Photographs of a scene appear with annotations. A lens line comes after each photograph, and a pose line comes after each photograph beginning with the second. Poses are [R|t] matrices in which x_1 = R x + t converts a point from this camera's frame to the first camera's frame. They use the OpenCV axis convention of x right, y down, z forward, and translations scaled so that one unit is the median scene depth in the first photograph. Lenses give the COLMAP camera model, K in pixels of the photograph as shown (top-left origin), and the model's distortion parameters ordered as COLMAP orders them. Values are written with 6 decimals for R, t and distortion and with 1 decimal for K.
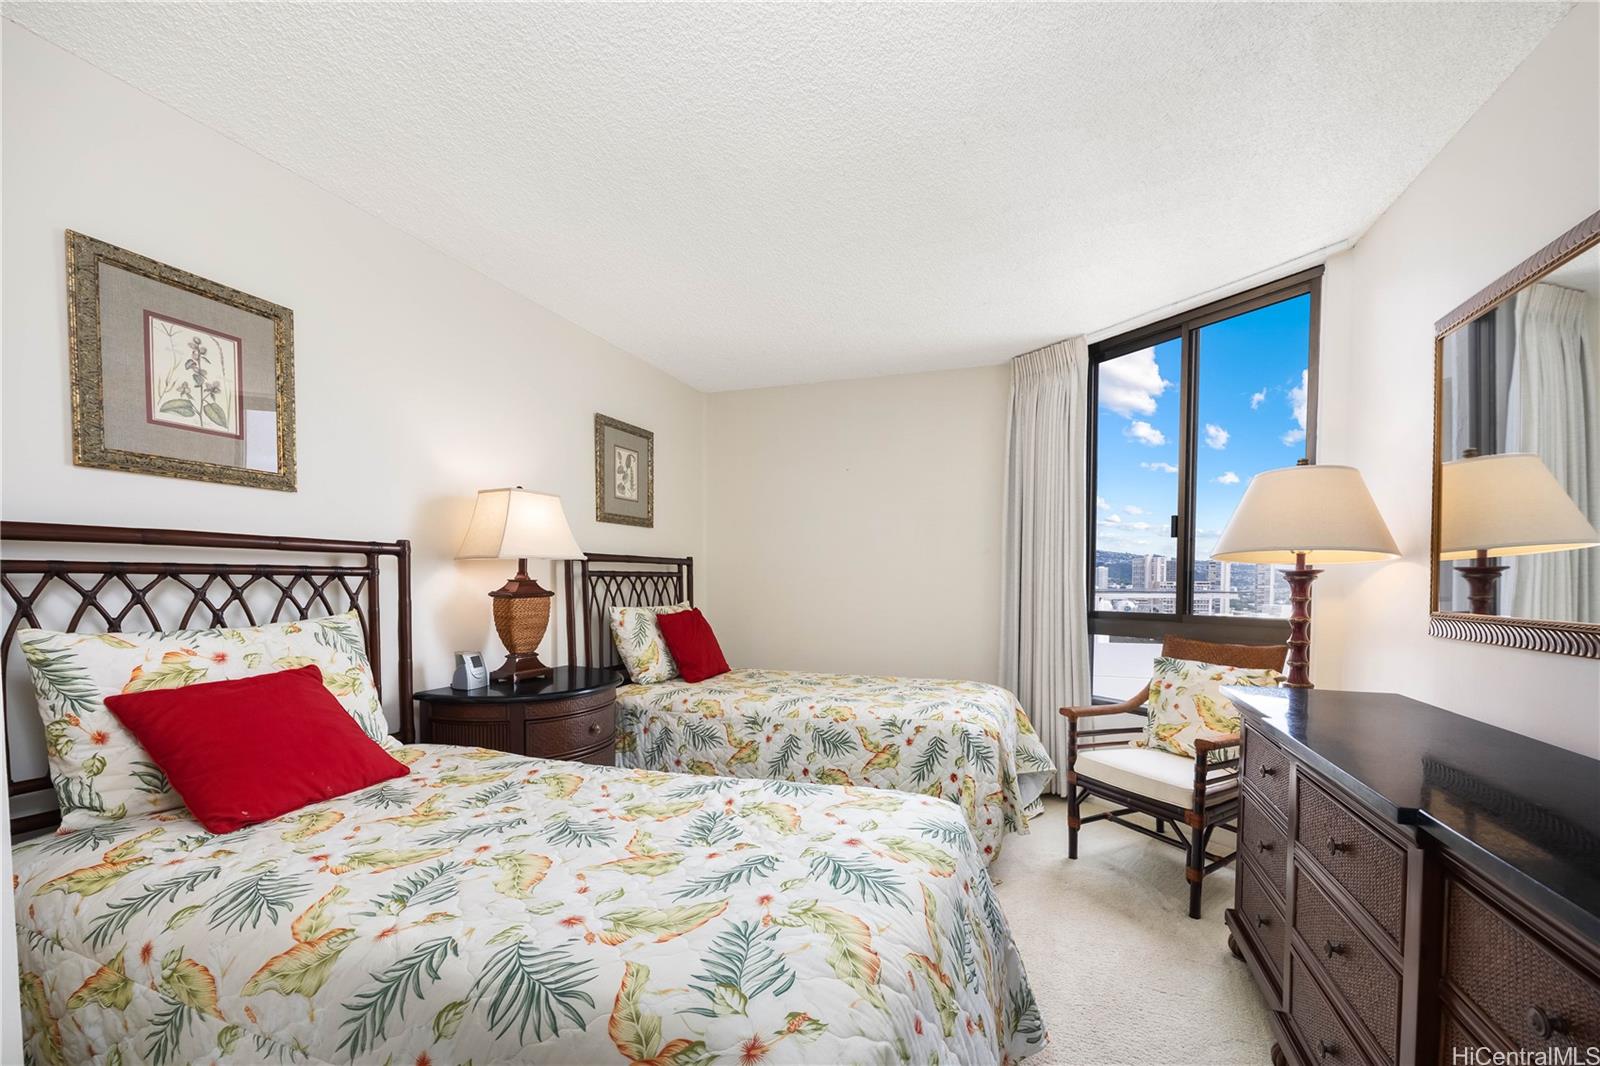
lens RADIAL K [[637.0, 0, 832.9], [0, 637.0, 615.9], [0, 0, 1]] dist [0.000830, 0.004511]
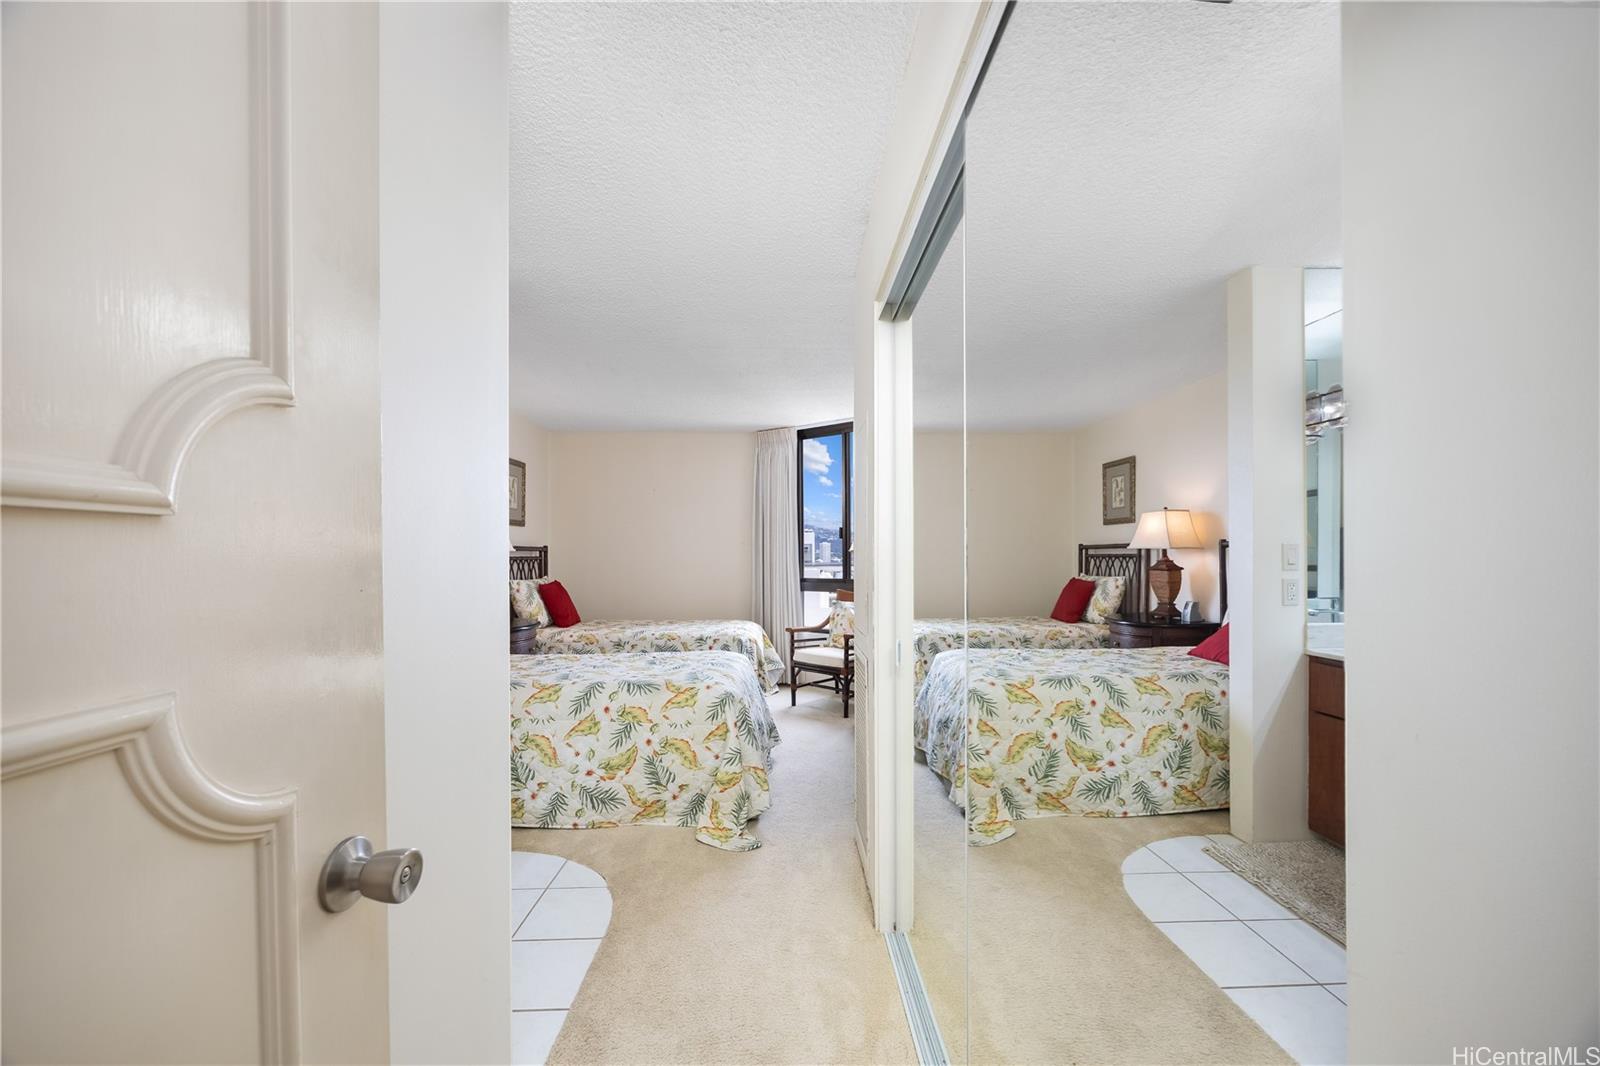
lens RADIAL K [[610.3, 0, 805.4], [0, 610.3, 553.2], [0, 0, 1]] dist [0.002280, 0.000107]
pose [[0.933386, -0.001974, 0.358869, -0.248777], [0.023250, 0.998217, -0.054980, 0.022256], [-0.358120, 0.059661, 0.931767, -0.750779]]
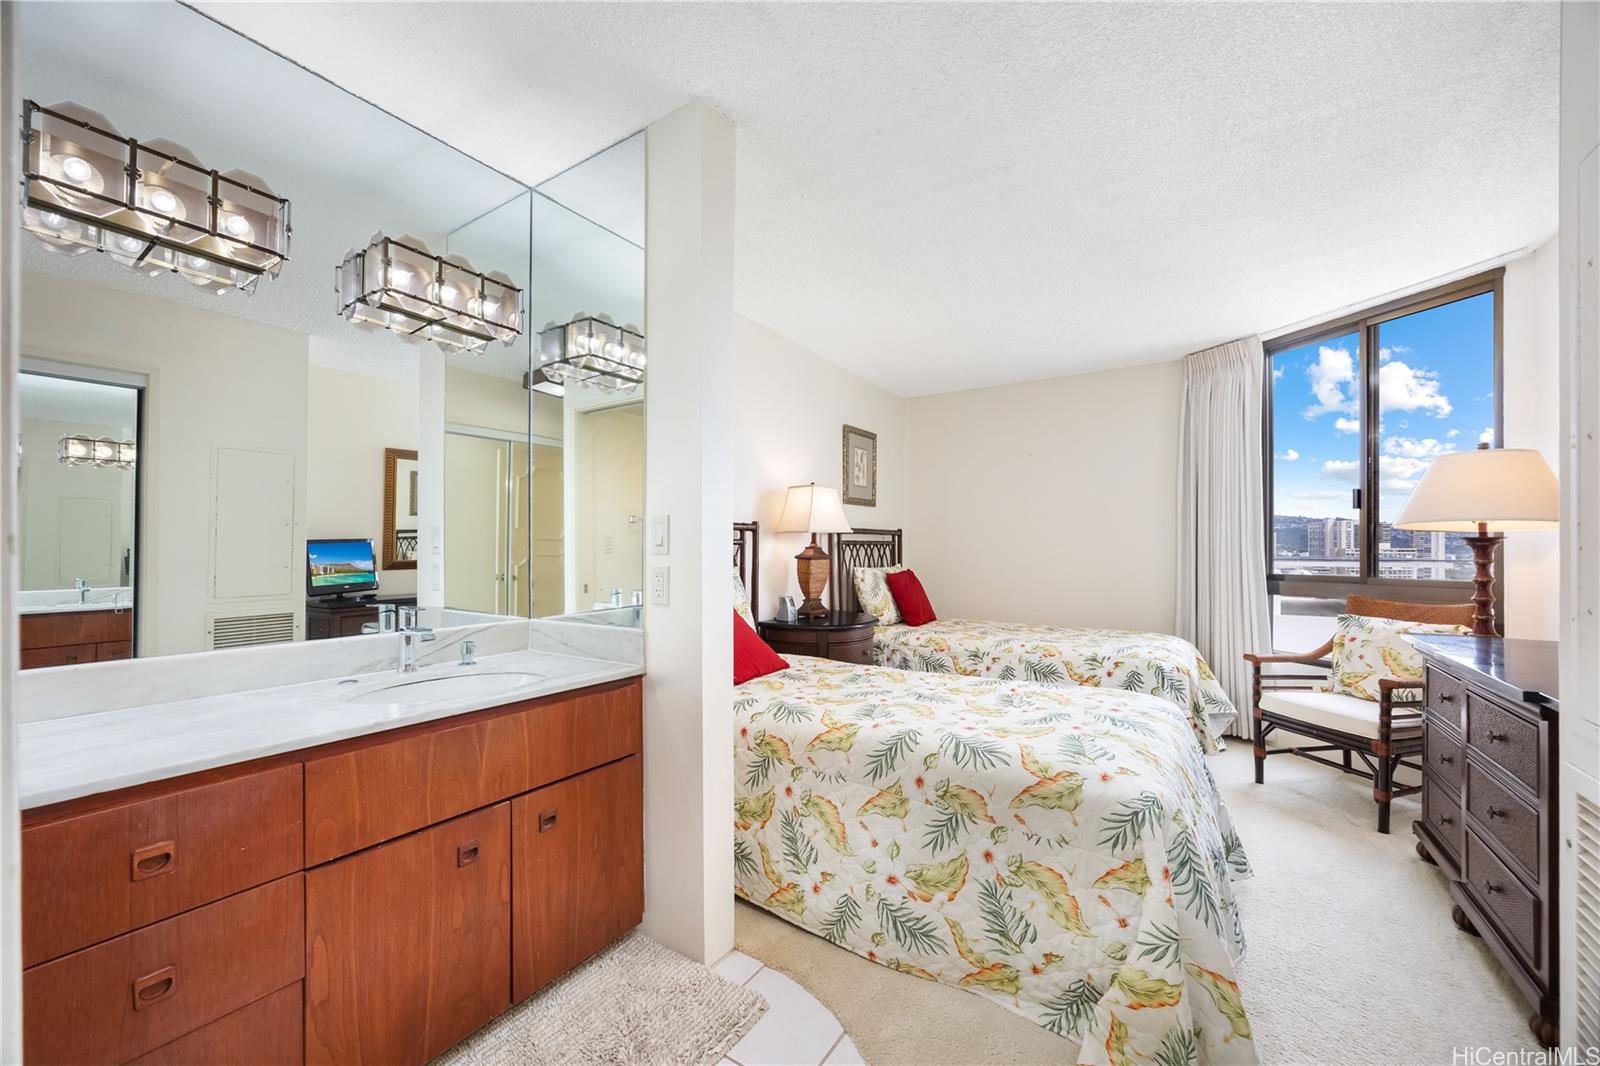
lens RADIAL K [[610.3, 0, 805.4], [0, 610.3, 553.2], [0, 0, 1]] dist [0.002280, 0.000107]
pose [[0.968974, 0.000324, -0.247164, -0.155210], [-0.011889, 0.998903, -0.045297, 0.018268], [0.246878, 0.046830, 0.967914, -0.313890]]
